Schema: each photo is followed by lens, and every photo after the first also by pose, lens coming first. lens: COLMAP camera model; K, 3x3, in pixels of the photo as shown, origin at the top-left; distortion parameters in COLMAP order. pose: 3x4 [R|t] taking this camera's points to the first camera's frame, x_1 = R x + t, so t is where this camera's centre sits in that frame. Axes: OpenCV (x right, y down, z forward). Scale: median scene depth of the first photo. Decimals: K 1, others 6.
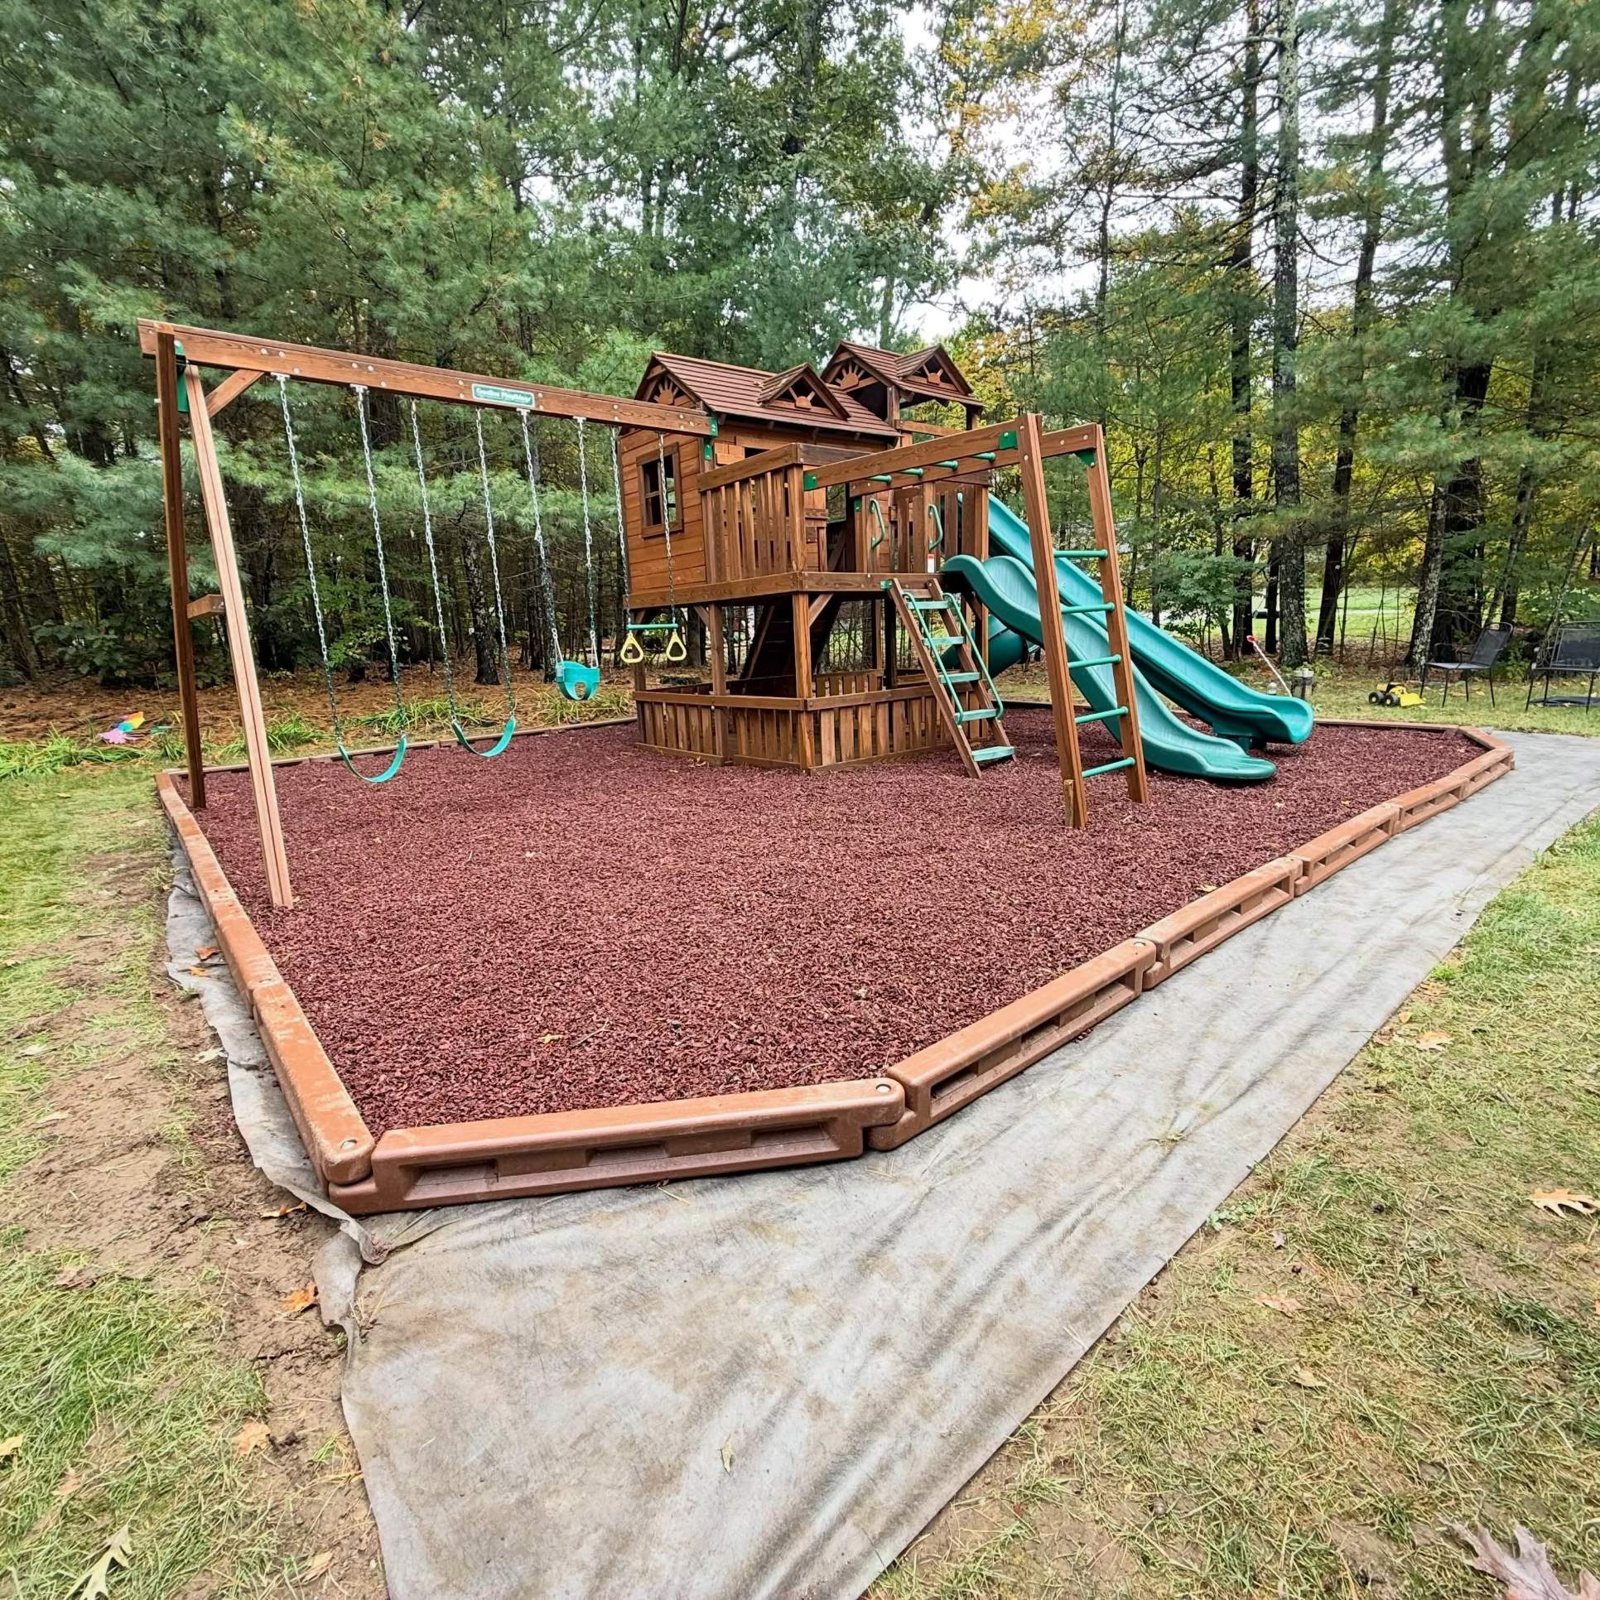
lens RADIAL K [[825.0, 0, 800.0], [0, 825.0, 800.0], [0, 0, 1]] dist [0.002910, -0.002996]
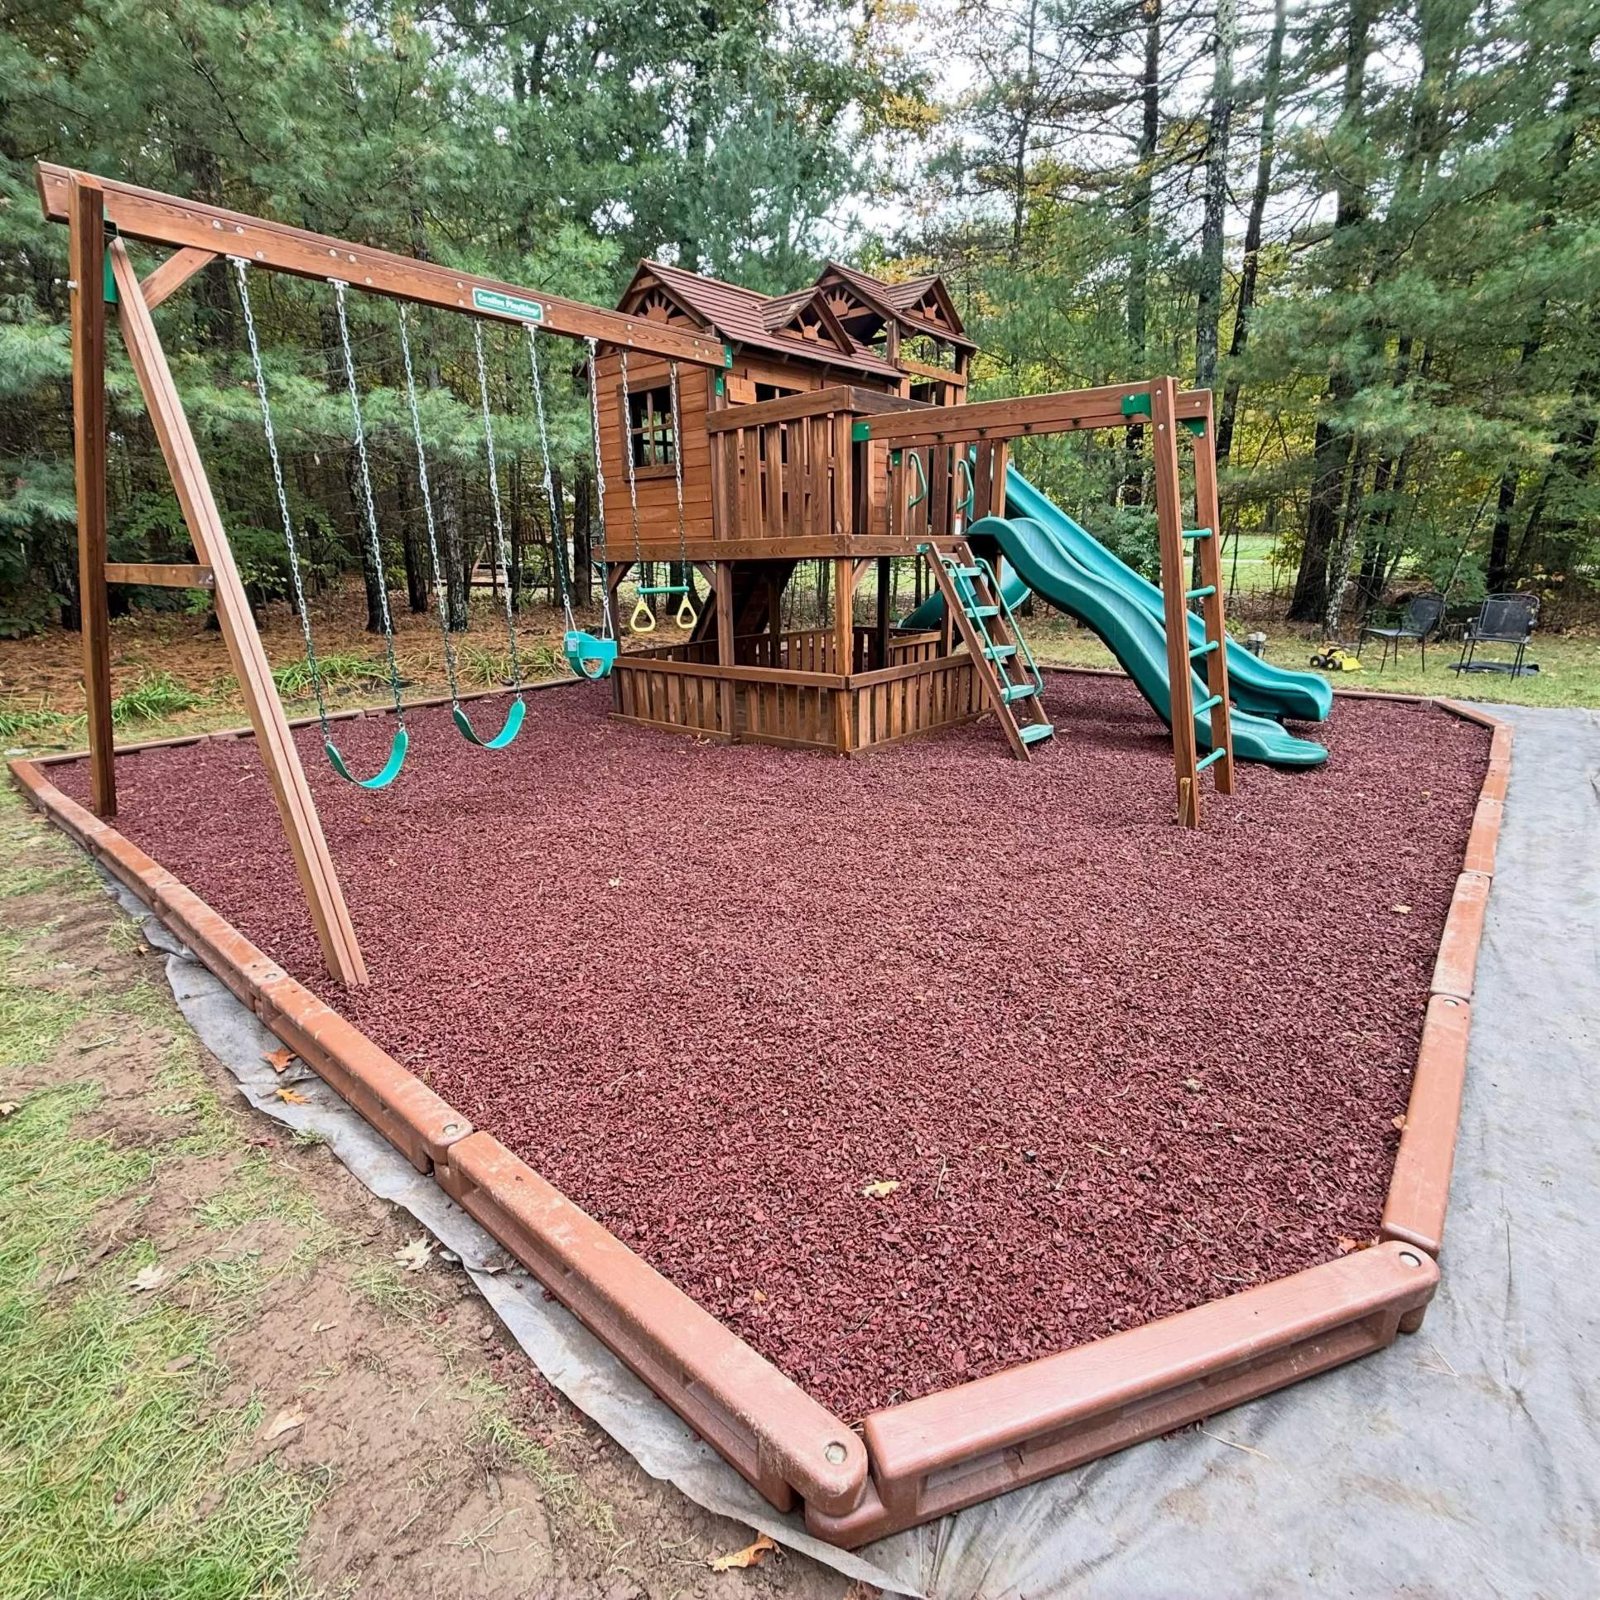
lens RADIAL K [[825.0, 0, 800.0], [0, 825.0, 800.0], [0, 0, 1]] dist [0.002910, -0.002996]
pose [[0.984868, -0.025624, 0.171403, -0.190149], [0.012017, 0.996726, 0.079958, -0.055772], [-0.172890, -0.076688, 0.981951, 0.097444]]
